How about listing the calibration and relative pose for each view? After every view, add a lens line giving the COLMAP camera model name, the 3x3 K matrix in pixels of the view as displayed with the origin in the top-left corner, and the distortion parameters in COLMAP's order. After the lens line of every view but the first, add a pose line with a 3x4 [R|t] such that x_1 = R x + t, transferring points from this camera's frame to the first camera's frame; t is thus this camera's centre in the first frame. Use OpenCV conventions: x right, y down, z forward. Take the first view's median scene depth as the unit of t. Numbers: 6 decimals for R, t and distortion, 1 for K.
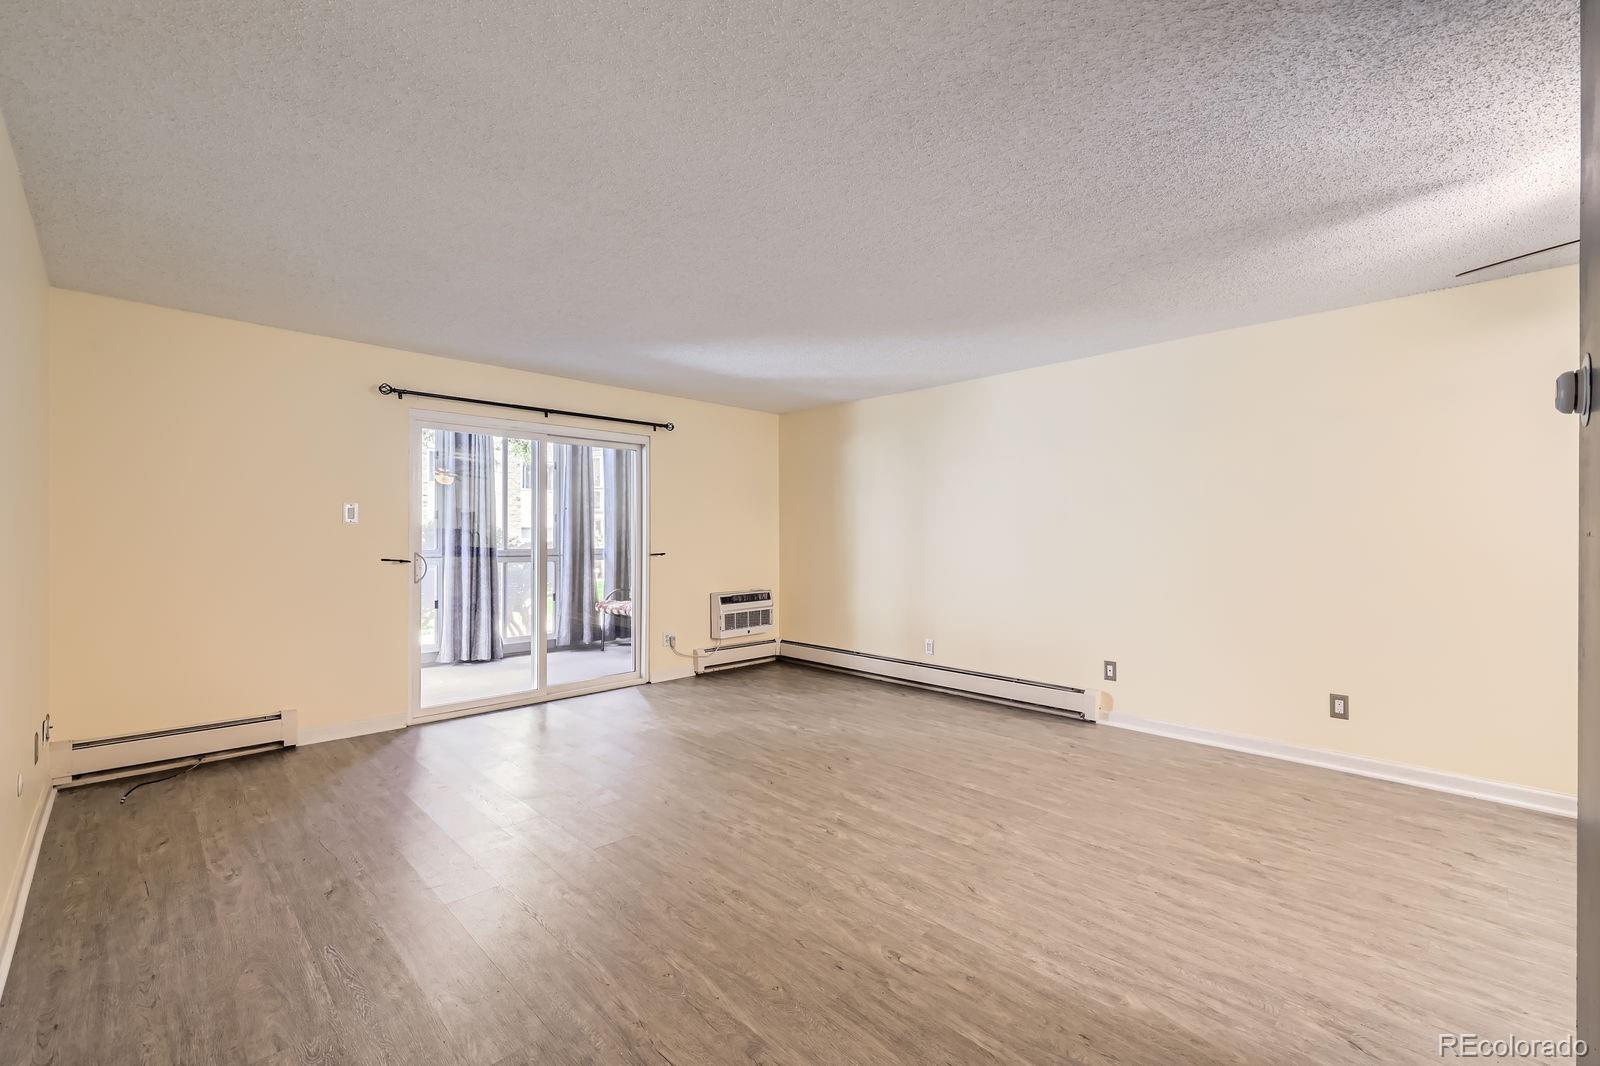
lens RADIAL K [[676.7, 0, 800.4], [0, 676.7, 535.5], [0, 0, 1]] dist [0.001274, 0.000187]
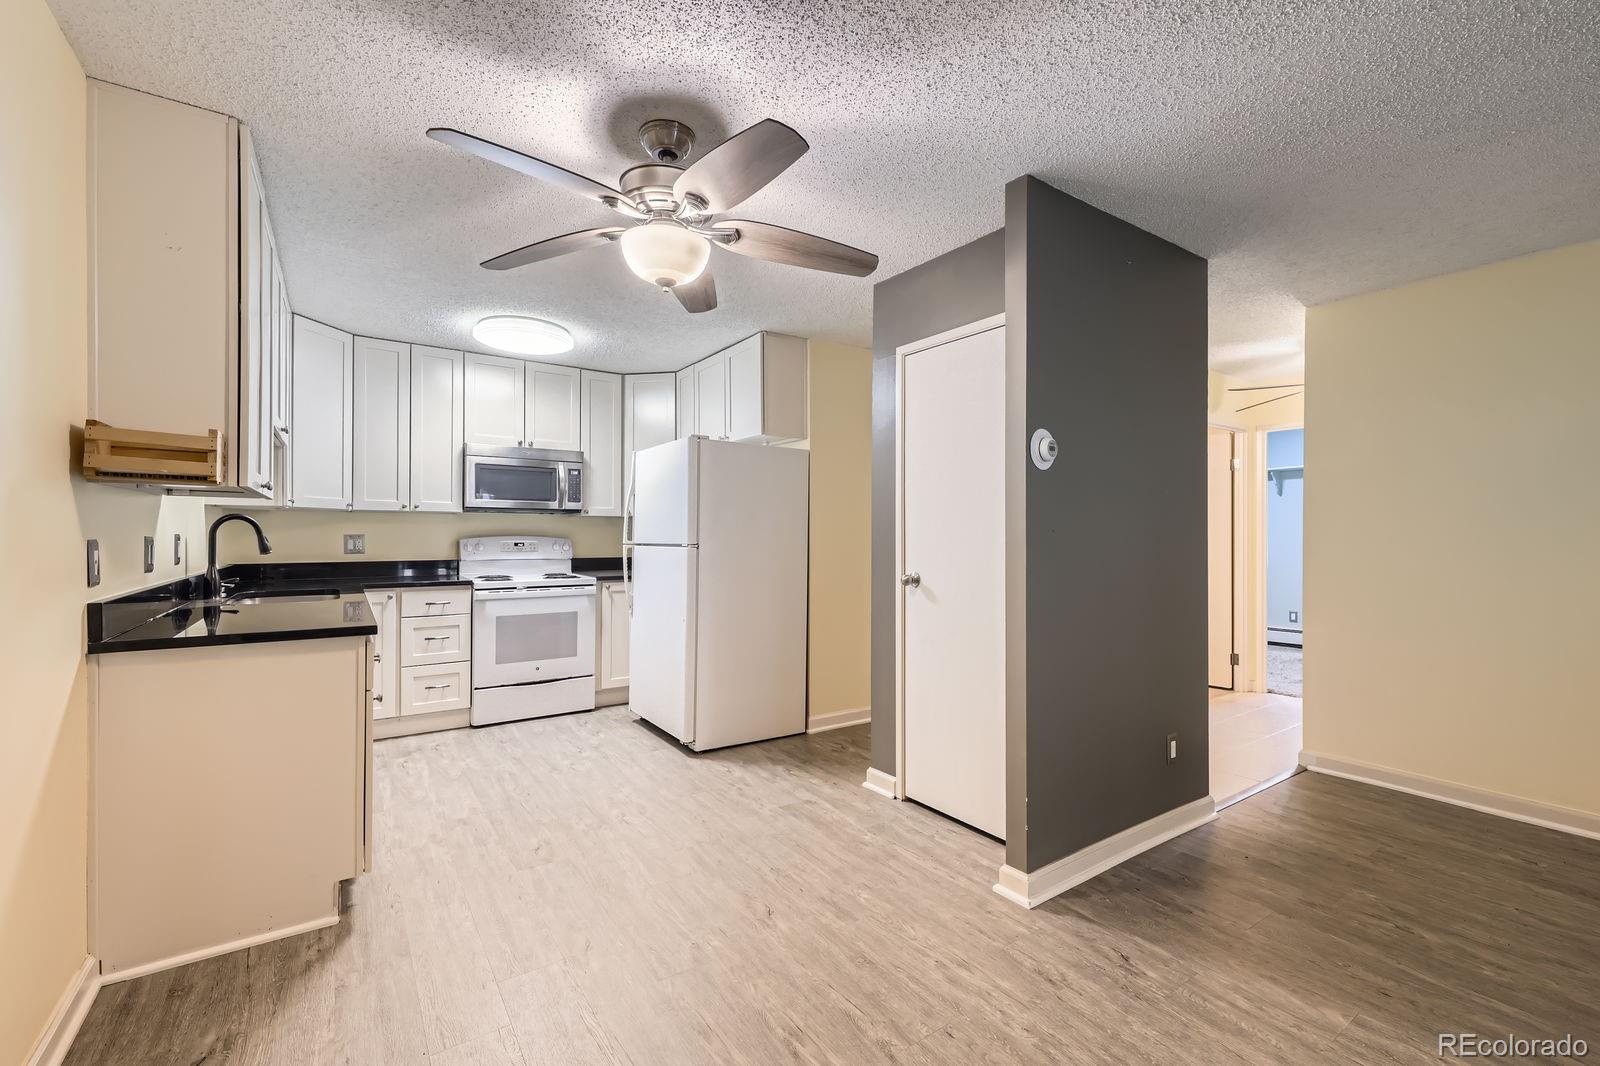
lens RADIAL K [[676.7, 0, 801.3], [0, 676.7, 534.8], [0, 0, 1]] dist [0.001274, 0.000187]
pose [[-0.983985, -0.002313, 0.178234, 1.047474], [-0.002991, 0.999989, -0.003536, 0.012859], [-0.178224, -0.004013, -0.983982, 2.041465]]
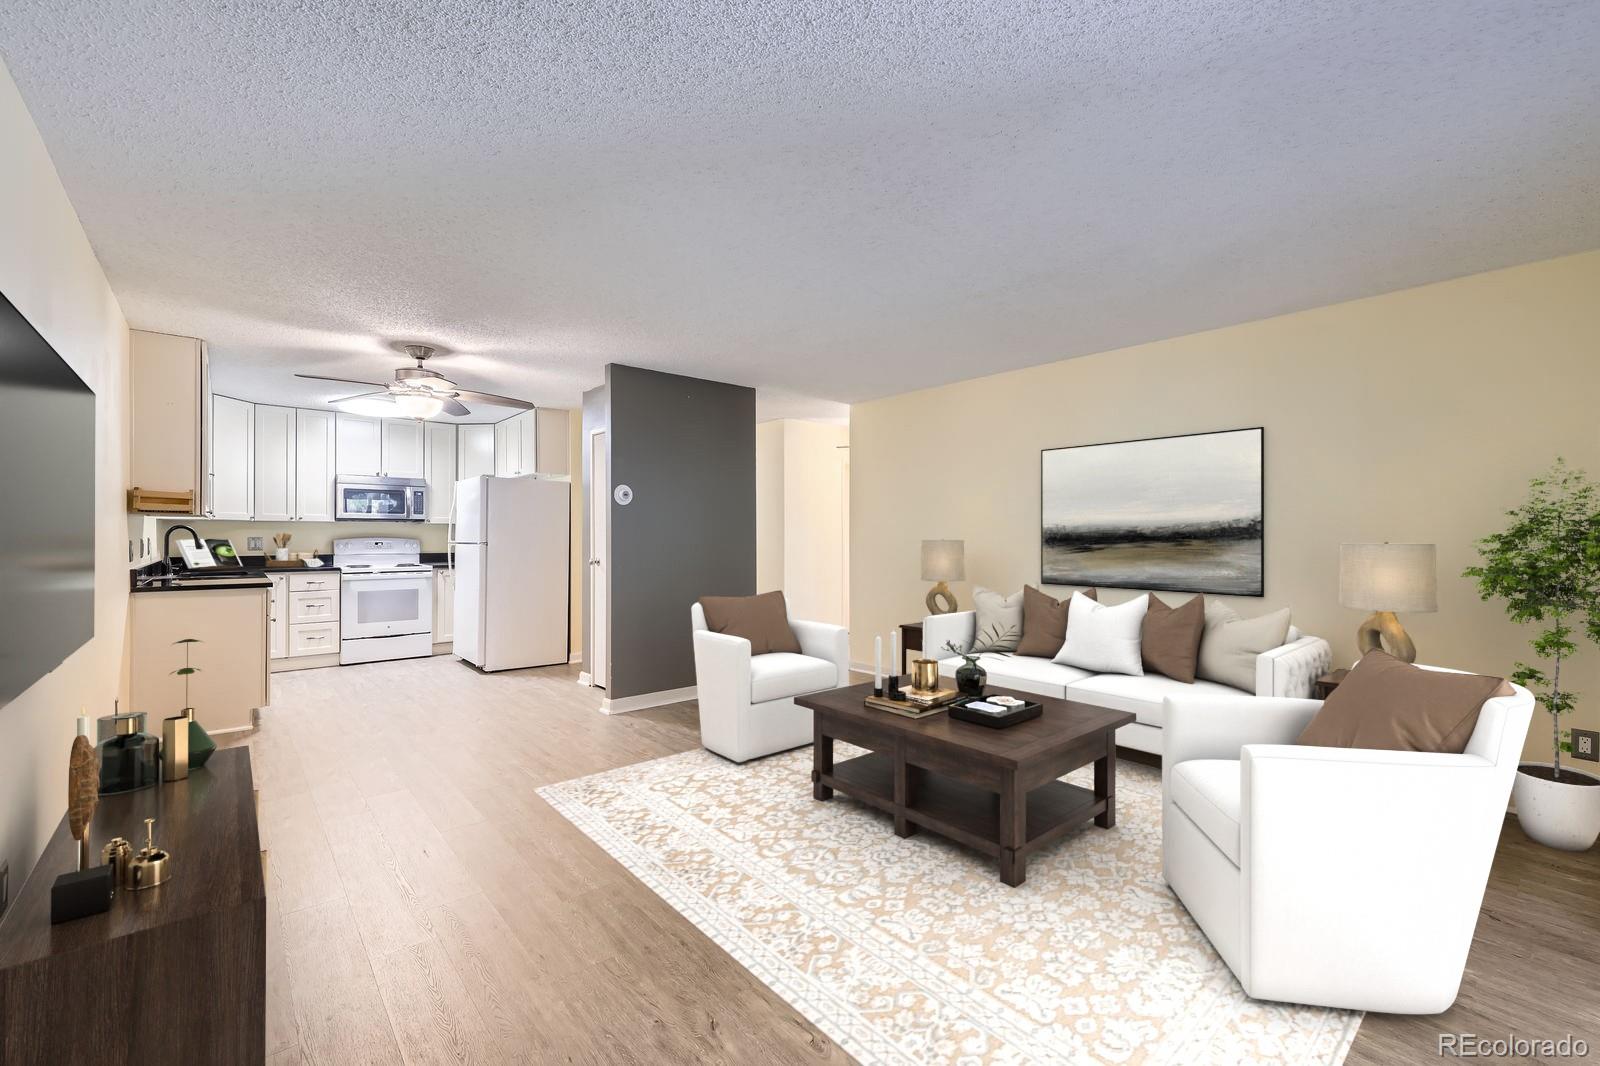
lens RADIAL K [[674.8, 0, 799.6], [0, 674.8, 534.1], [0, 0, 1]] dist [0.001202, 0.000463]
pose [[-0.997163, 0.001199, 0.075263, -0.043493], [0.000809, 0.999986, -0.005215, 0.012106], [-0.075268, -0.005139, -0.997150, 3.243232]]
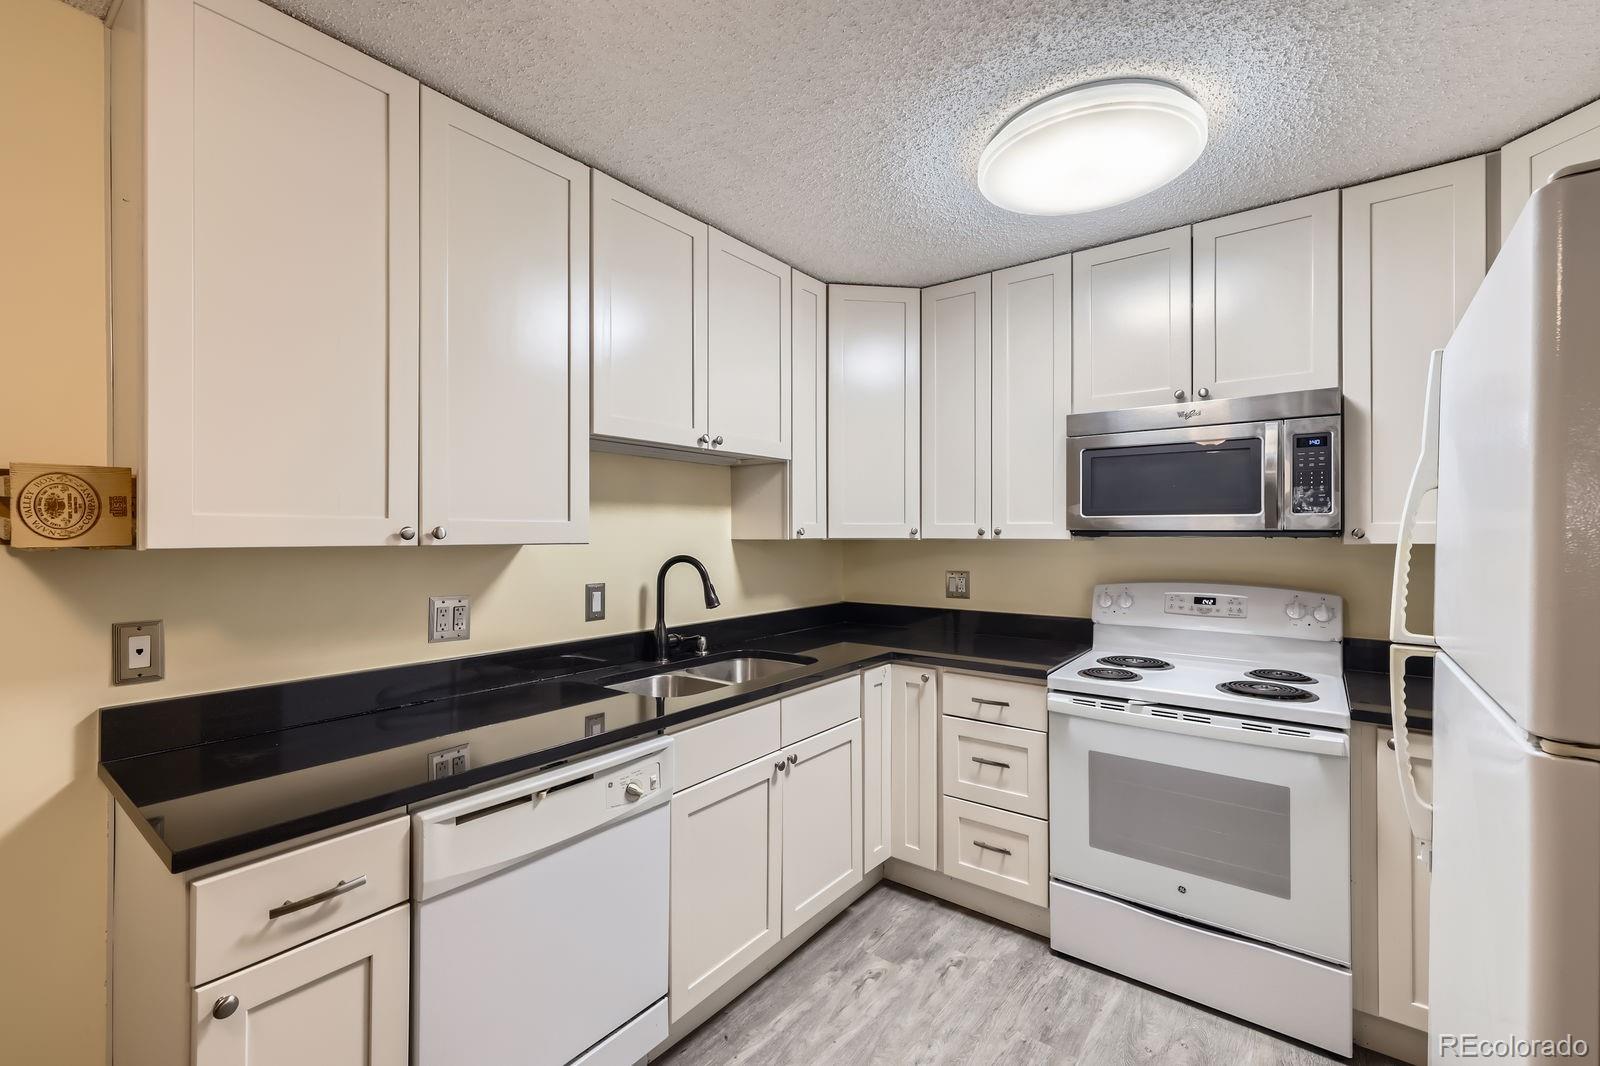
lens RADIAL K [[676.7, 0, 791.3], [0, 676.7, 529.3], [0, 0, 1]] dist [0.001274, 0.000187]
pose [[-0.123209, 0.007924, 0.992349, 1.401010], [-0.004387, 0.999954, -0.008530, -0.080301], [-0.992371, -0.005405, -0.123168, 0.583181]]
